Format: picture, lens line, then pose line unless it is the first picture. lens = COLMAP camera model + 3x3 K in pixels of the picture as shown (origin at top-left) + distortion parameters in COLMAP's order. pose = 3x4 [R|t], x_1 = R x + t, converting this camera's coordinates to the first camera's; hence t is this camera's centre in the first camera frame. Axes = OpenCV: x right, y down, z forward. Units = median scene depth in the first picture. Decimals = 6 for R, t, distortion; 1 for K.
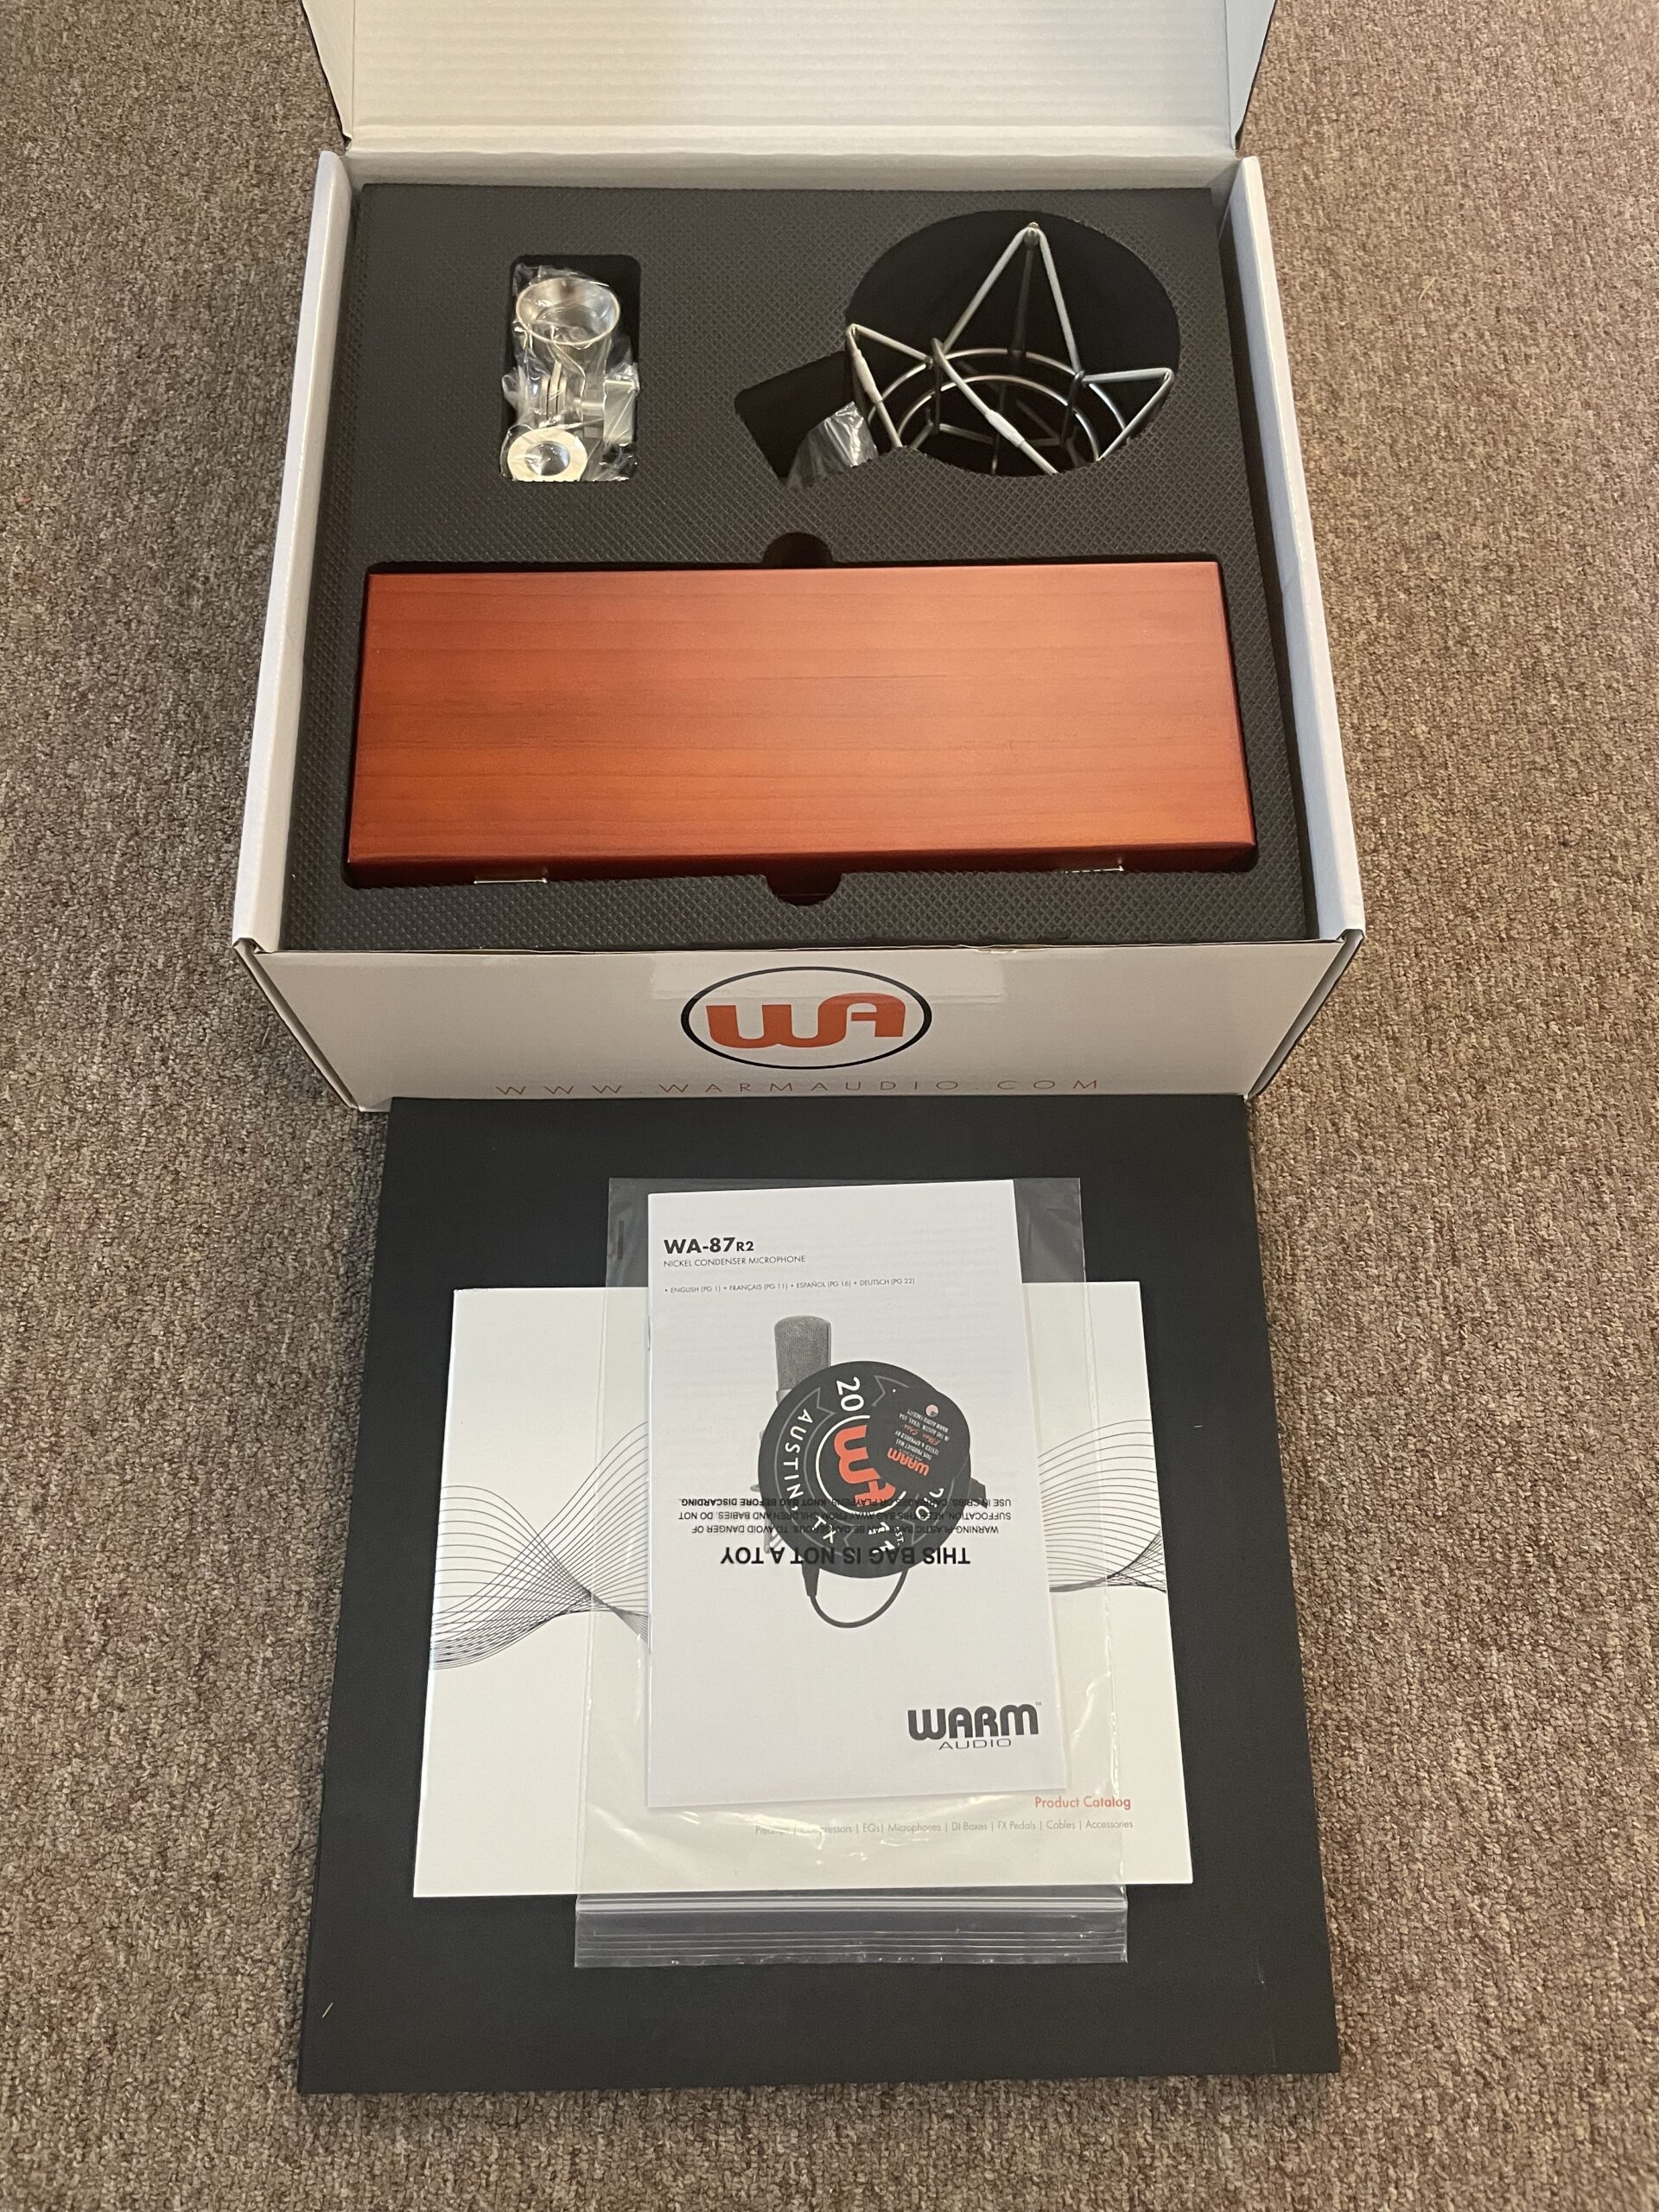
lens RADIAL K [[1690.7, 0, 854.3], [0, 1690.7, 1109.9], [0, 0, 1]] dist [0.076162, -0.115546]
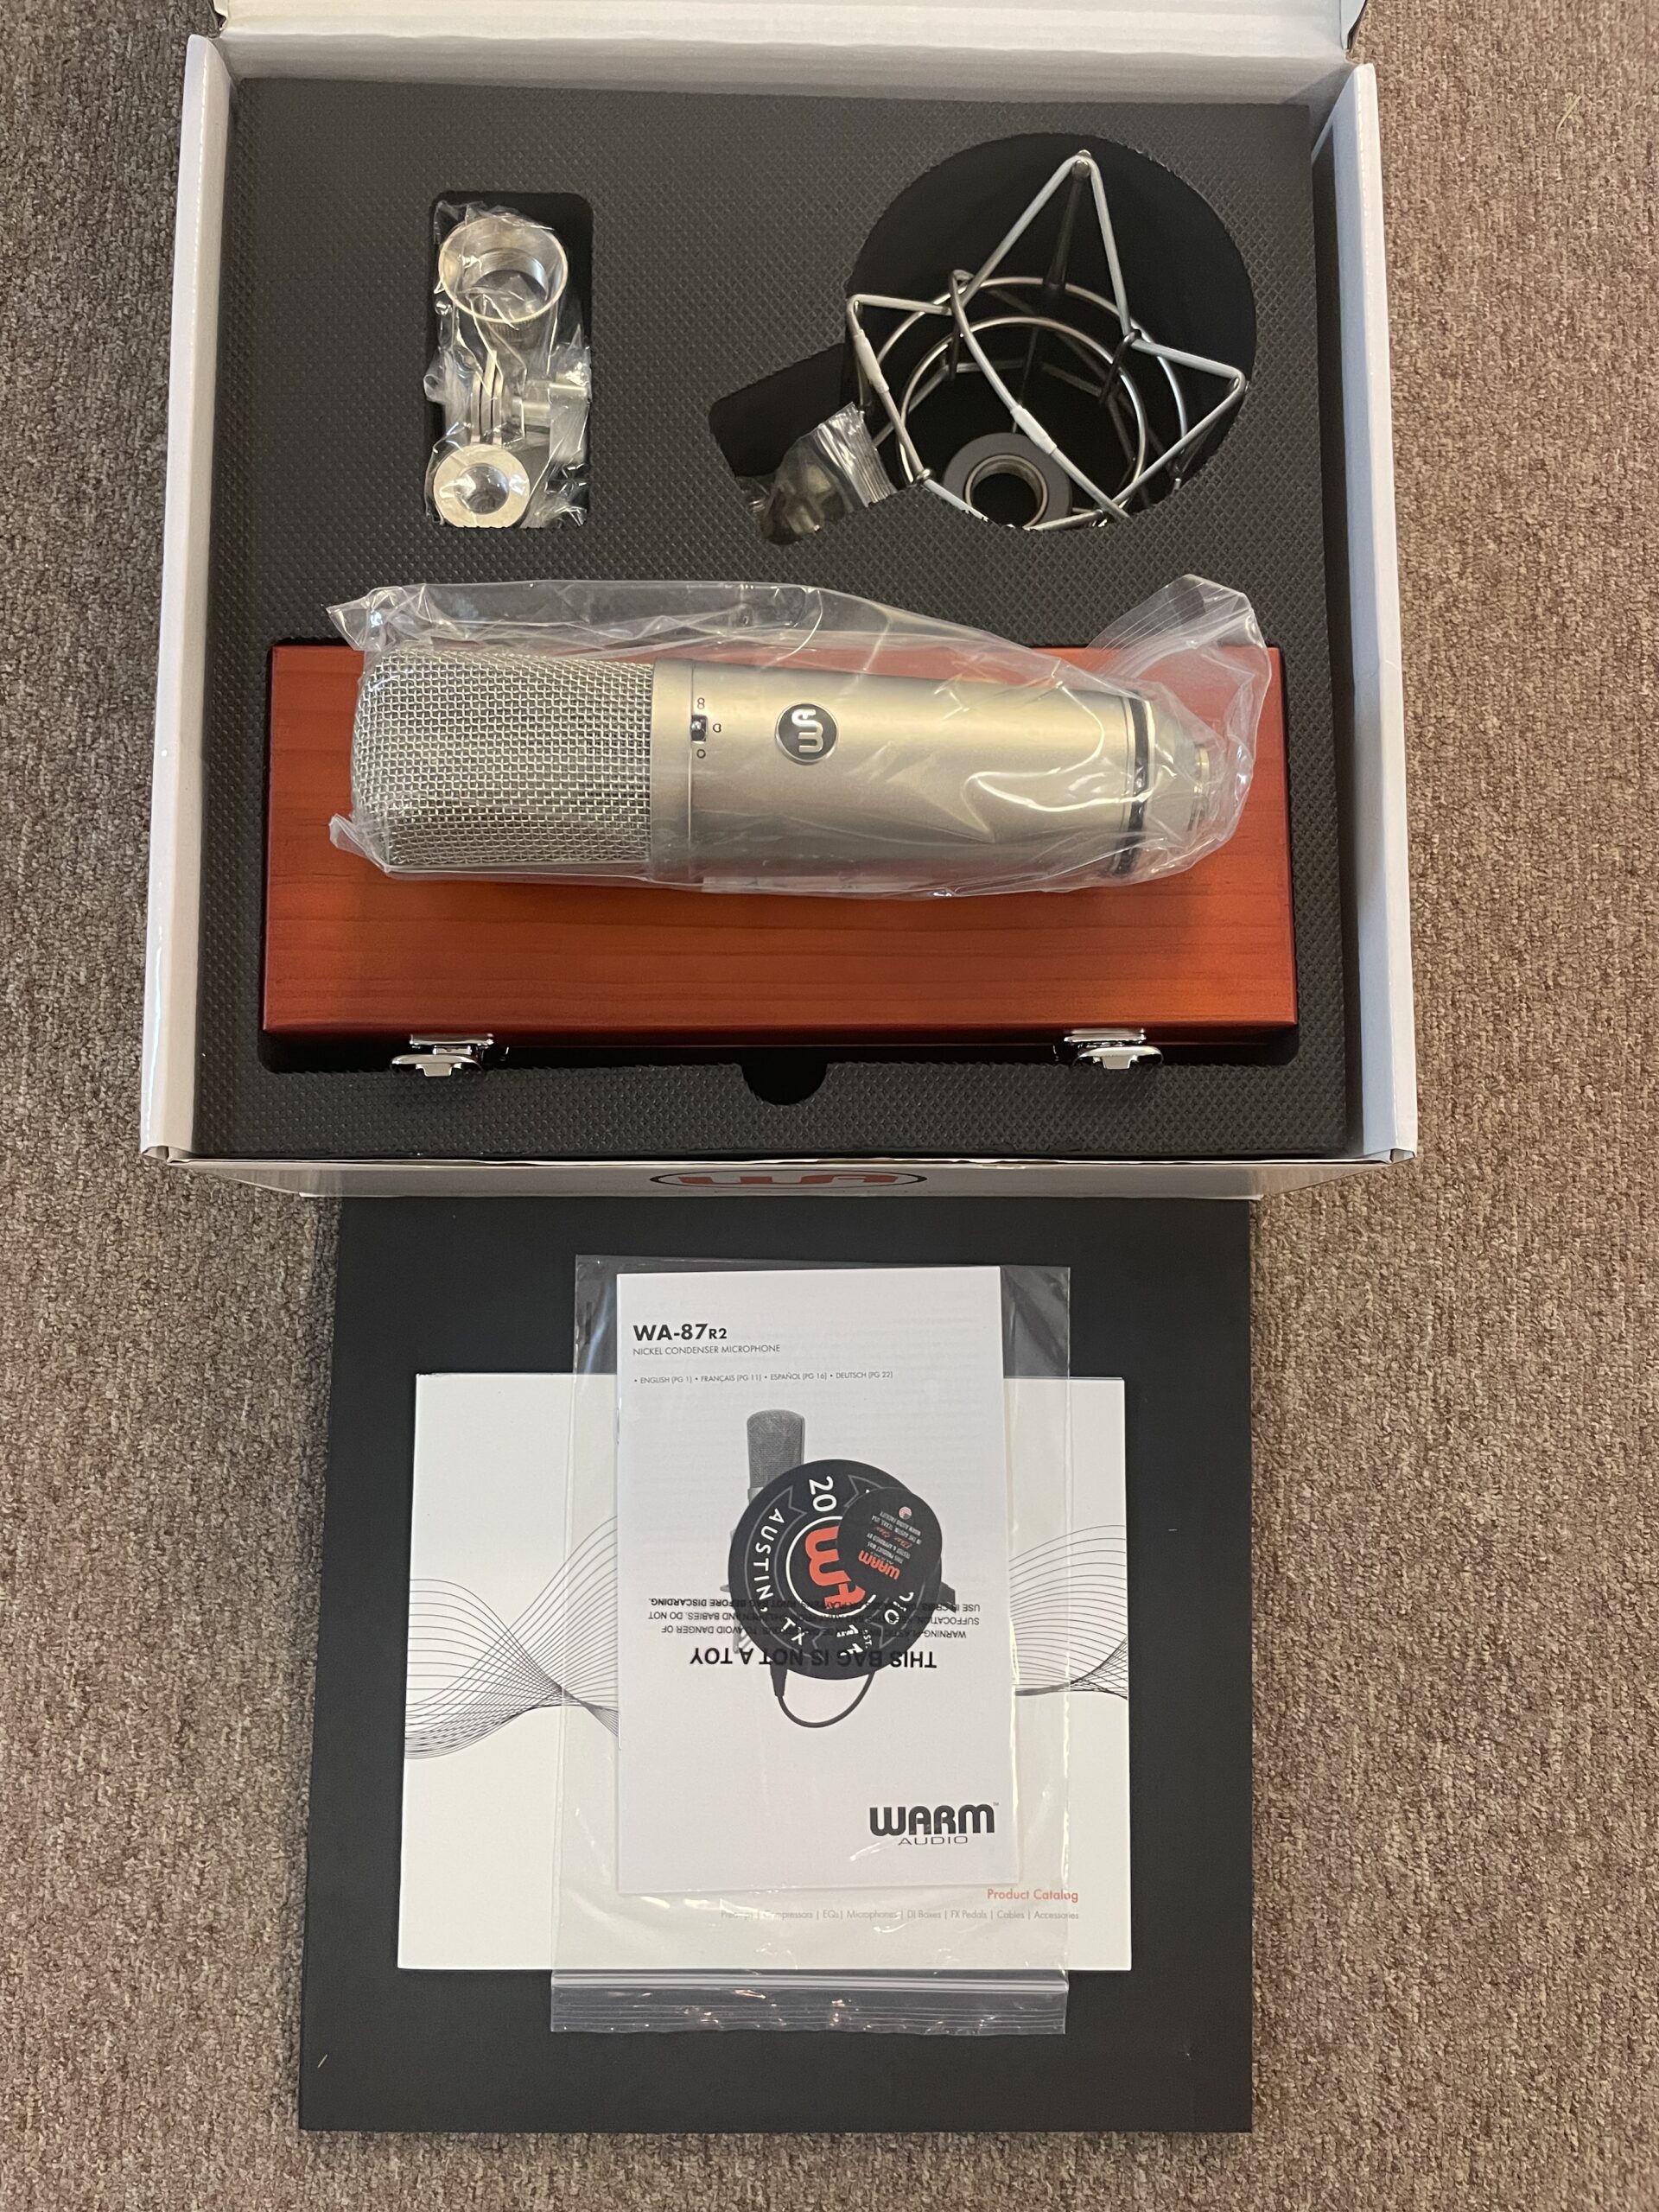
lens RADIAL K [[1558.5, 0, 839.8], [0, 1558.5, 1122.6], [0, 0, 1]] dist [0.062752, -0.082548]
pose [[0.999440, 0.032057, 0.009636, -0.008680], [-0.033474, 0.957920, 0.285076, -0.308961], [-0.000092, -0.285238, 0.958457, 0.199690]]
